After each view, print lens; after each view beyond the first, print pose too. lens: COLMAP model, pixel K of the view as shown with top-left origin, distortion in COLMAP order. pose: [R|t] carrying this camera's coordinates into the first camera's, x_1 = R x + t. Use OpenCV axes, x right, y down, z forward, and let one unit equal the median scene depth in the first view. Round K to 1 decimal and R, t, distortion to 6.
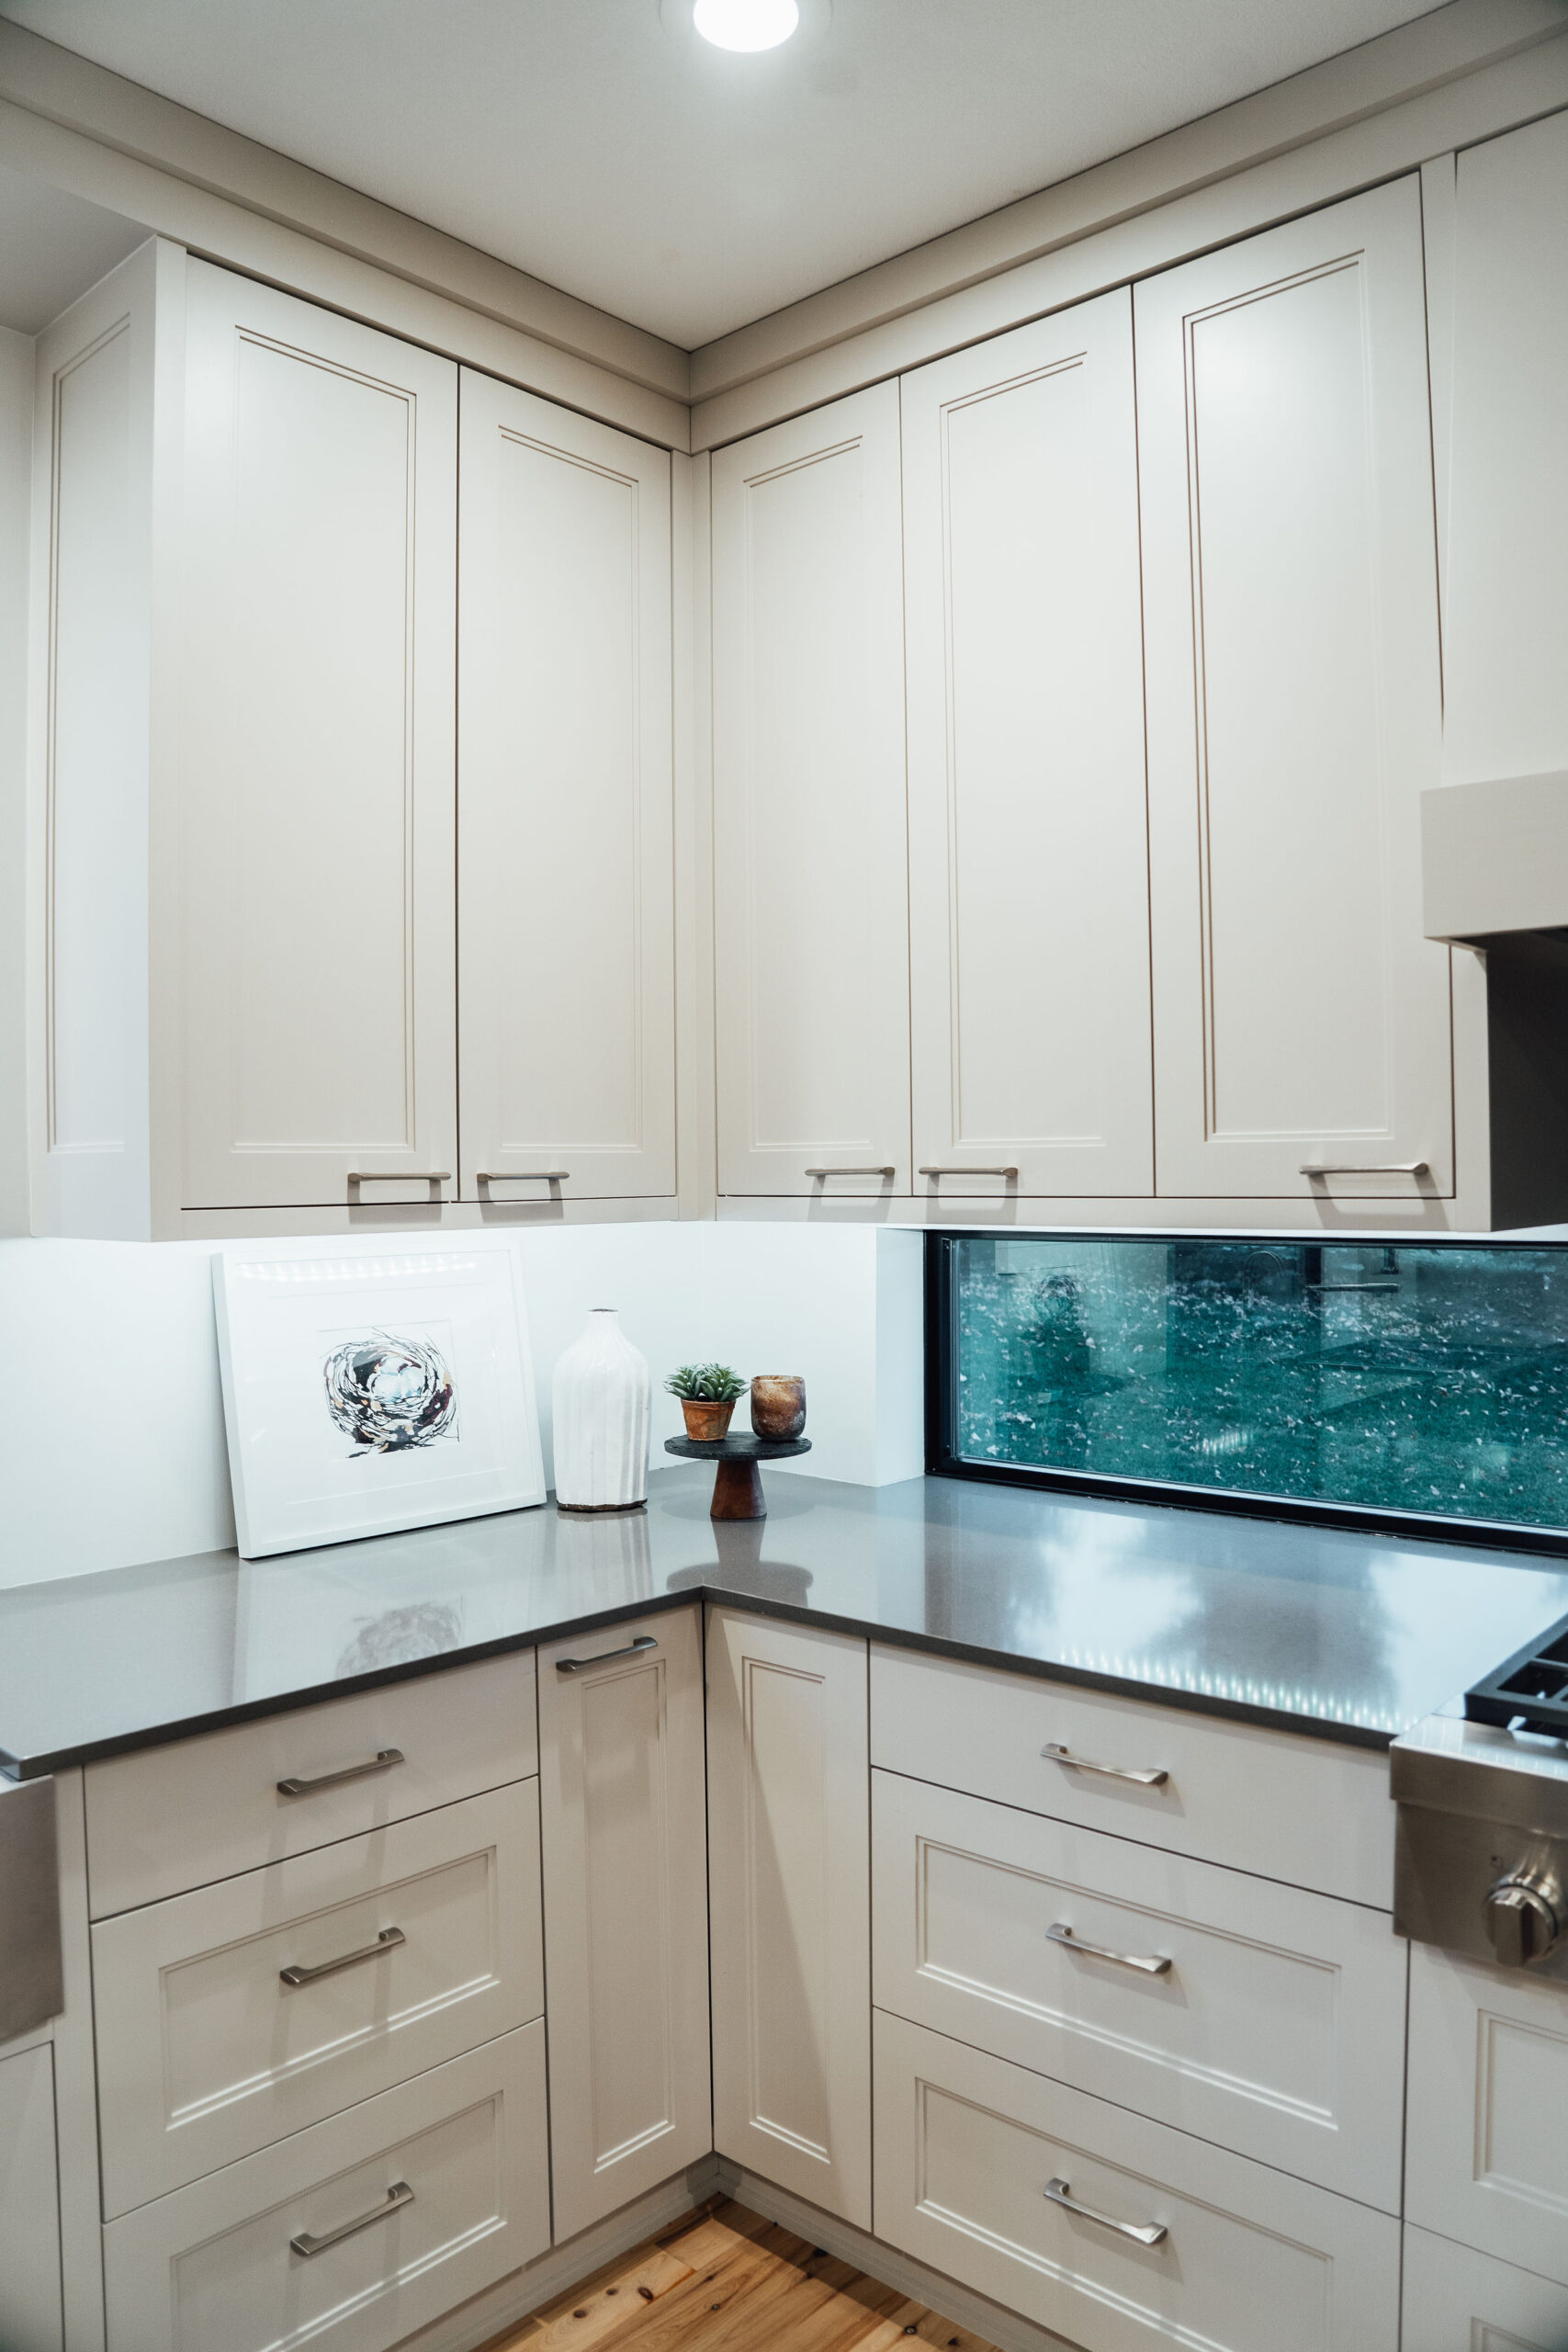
lens RADIAL K [[1642.8, 0, 780.2], [0, 1642.8, 1188.2], [0, 0, 1]] dist [-0.099969, 0.030182]
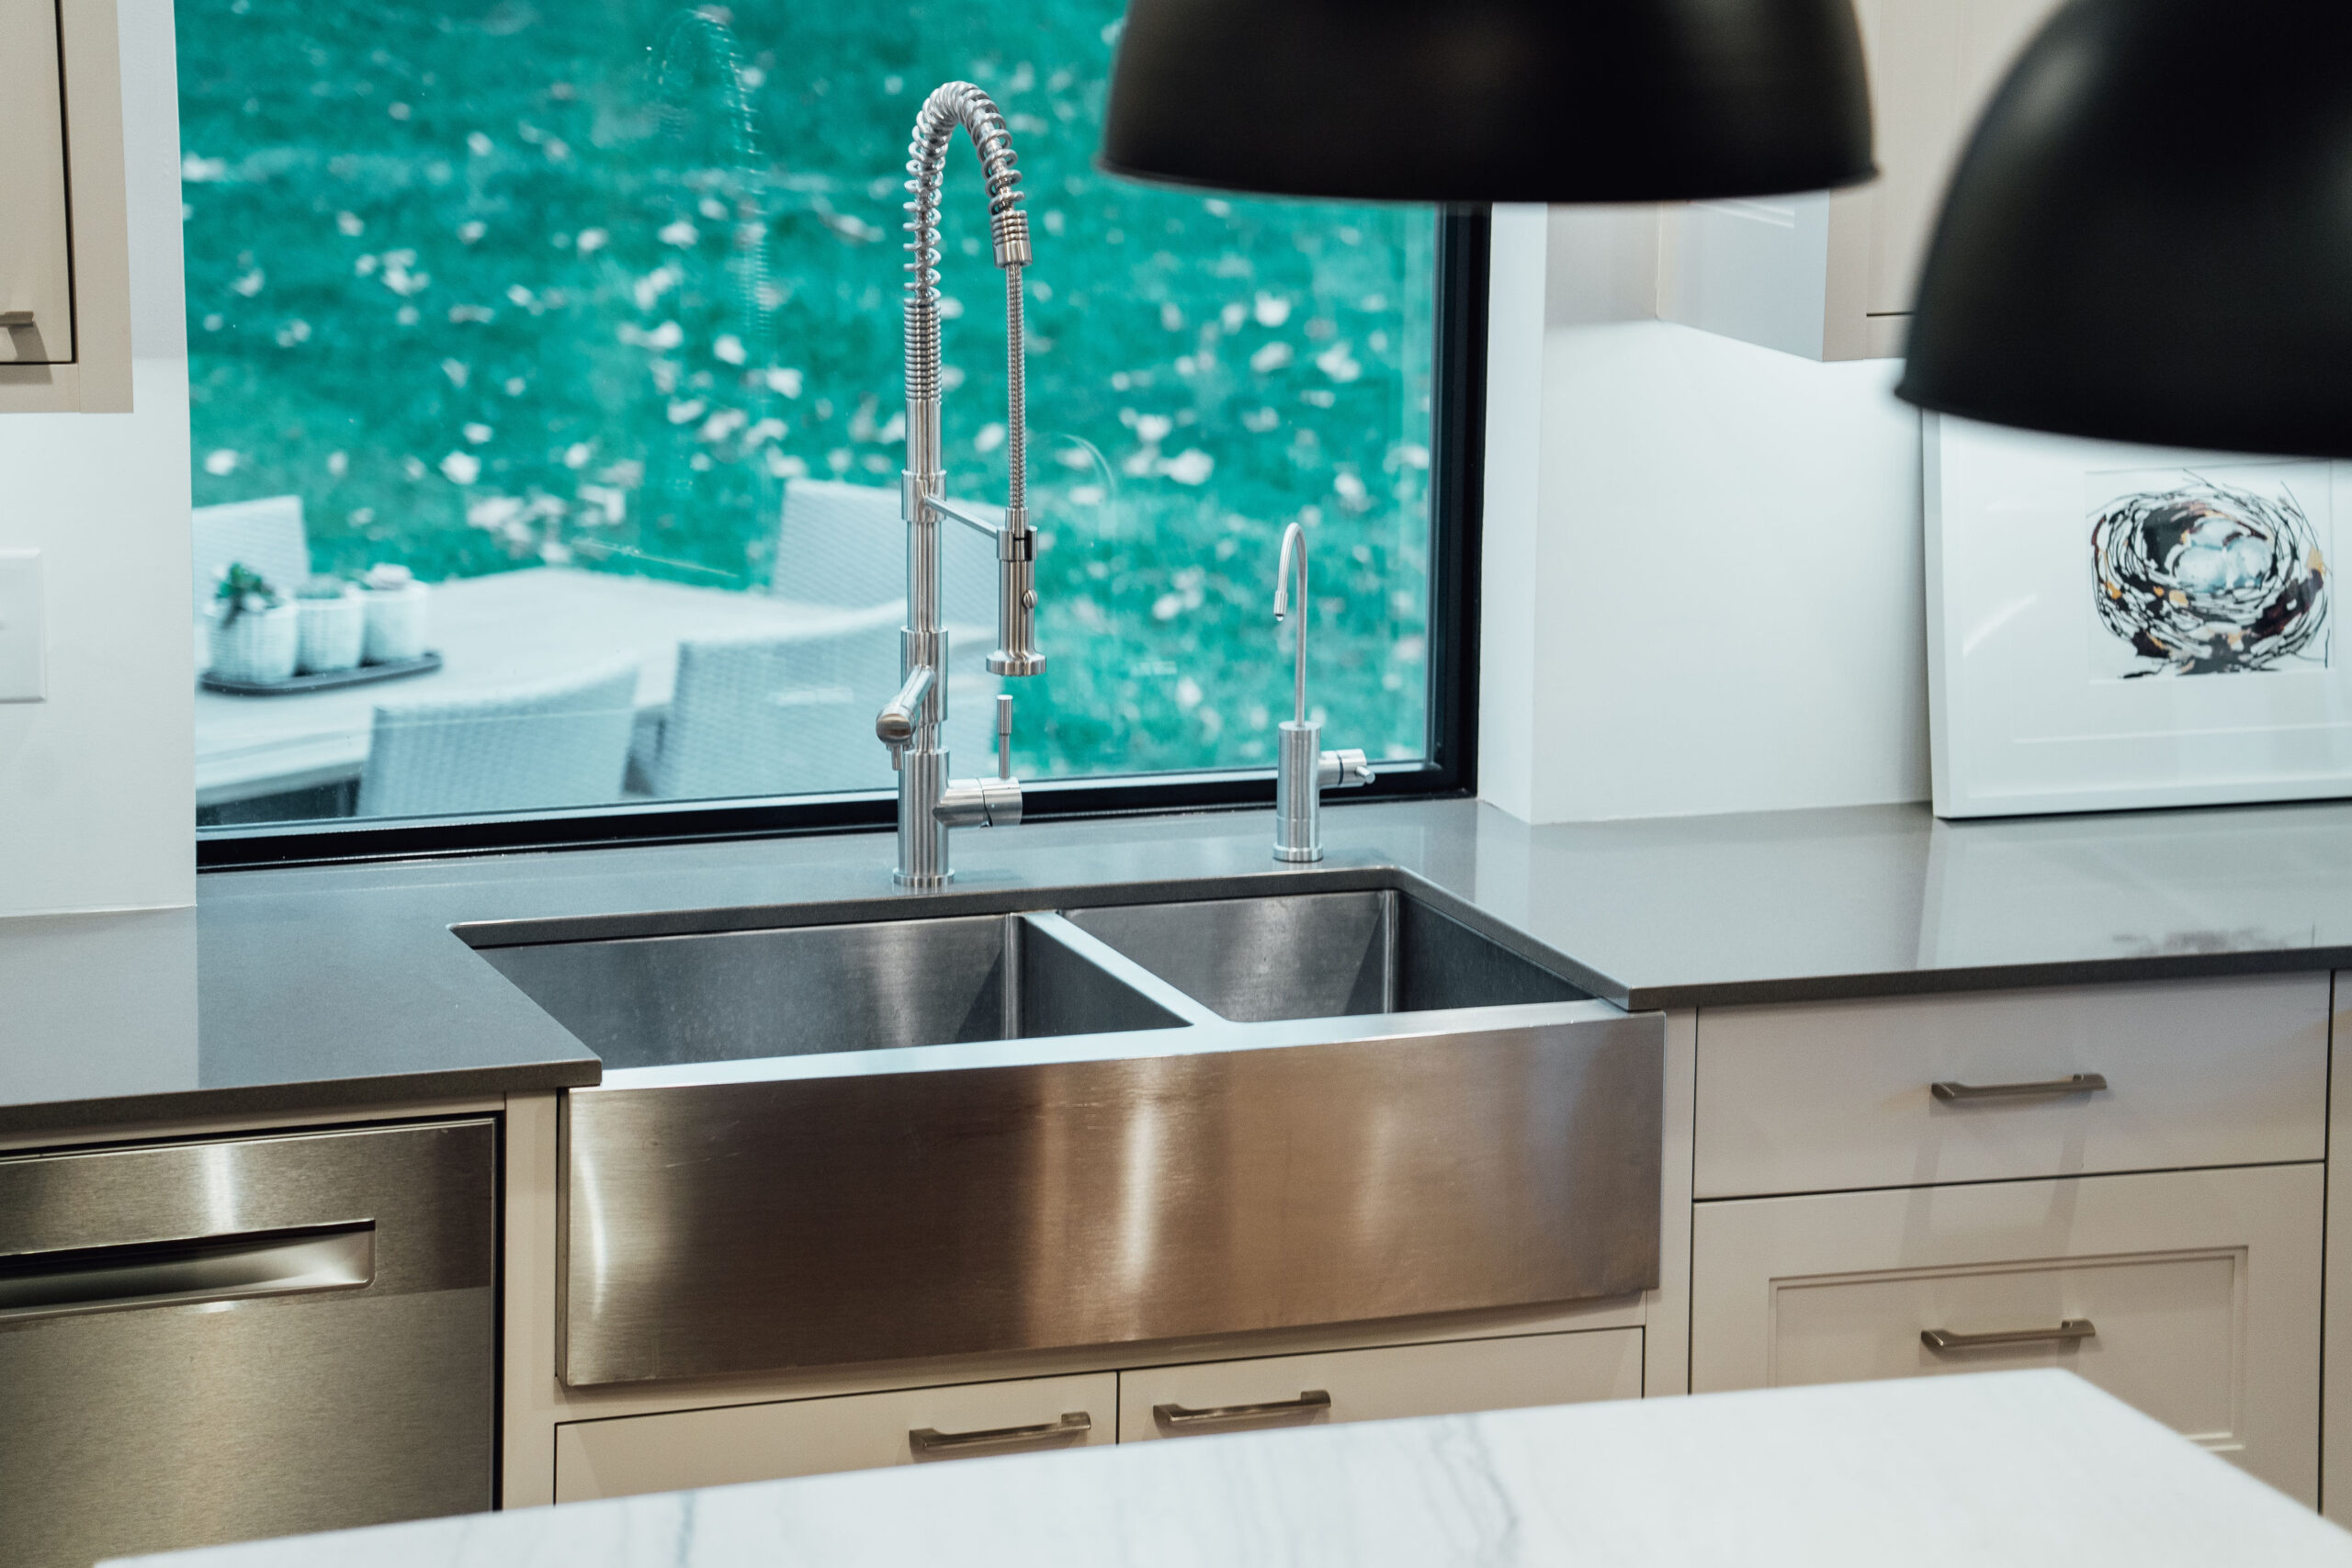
lens RADIAL K [[6382.2, 0, 1172.9], [0, 6382.2, 790.1], [0, 0, 1]] dist [0.925999, 0.000000]
pose [[0.882531, 0.110656, -0.457049, 0.547404], [-0.026135, 0.981959, 0.187277, -0.244841], [0.469527, -0.153333, 0.869502, -1.318662]]
